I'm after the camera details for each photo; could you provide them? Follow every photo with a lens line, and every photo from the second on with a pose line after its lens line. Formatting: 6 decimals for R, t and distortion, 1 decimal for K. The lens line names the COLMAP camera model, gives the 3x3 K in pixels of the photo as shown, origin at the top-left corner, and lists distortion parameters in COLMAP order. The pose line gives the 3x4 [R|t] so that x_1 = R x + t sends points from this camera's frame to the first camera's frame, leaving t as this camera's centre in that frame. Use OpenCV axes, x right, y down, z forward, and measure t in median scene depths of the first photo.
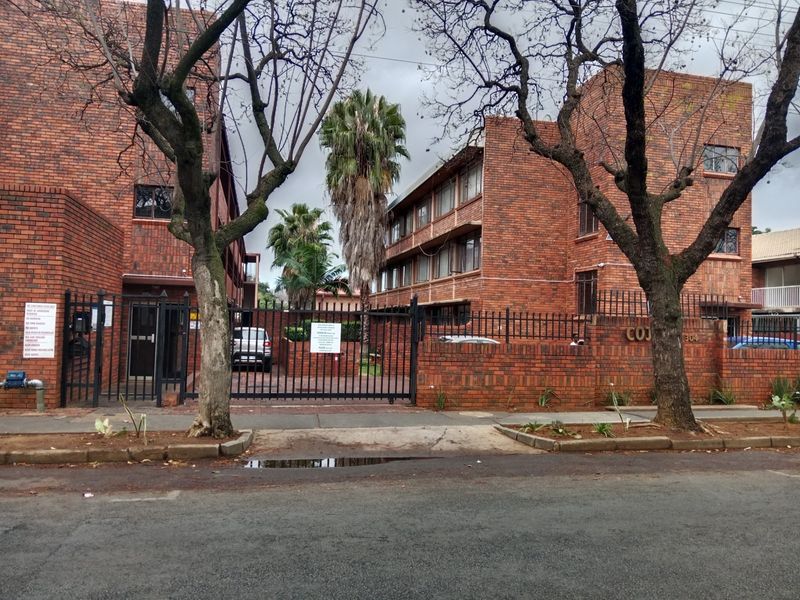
lens RADIAL K [[641.7, 0, 400.0], [0, 641.7, 300.0], [0, 0, 1]] dist [0.074186, -0.109042]
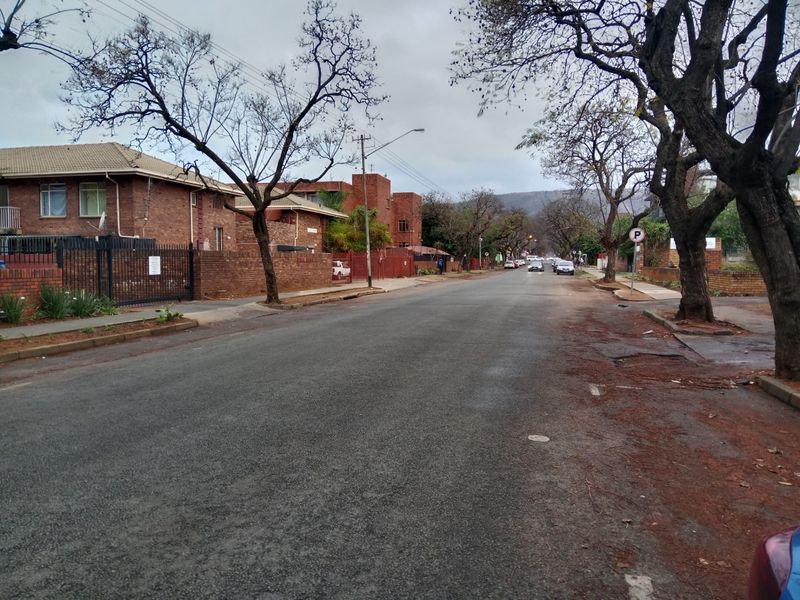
lens RADIAL K [[641.7, 0, 400.0], [0, 641.7, 300.0], [0, 0, 1]] dist [0.074186, -0.109042]
pose [[0.463200, -0.079389, 0.882691, -1.306094], [-0.031853, 0.993845, 0.106102, -0.049236], [-0.885681, -0.077263, 0.457820, -0.337605]]
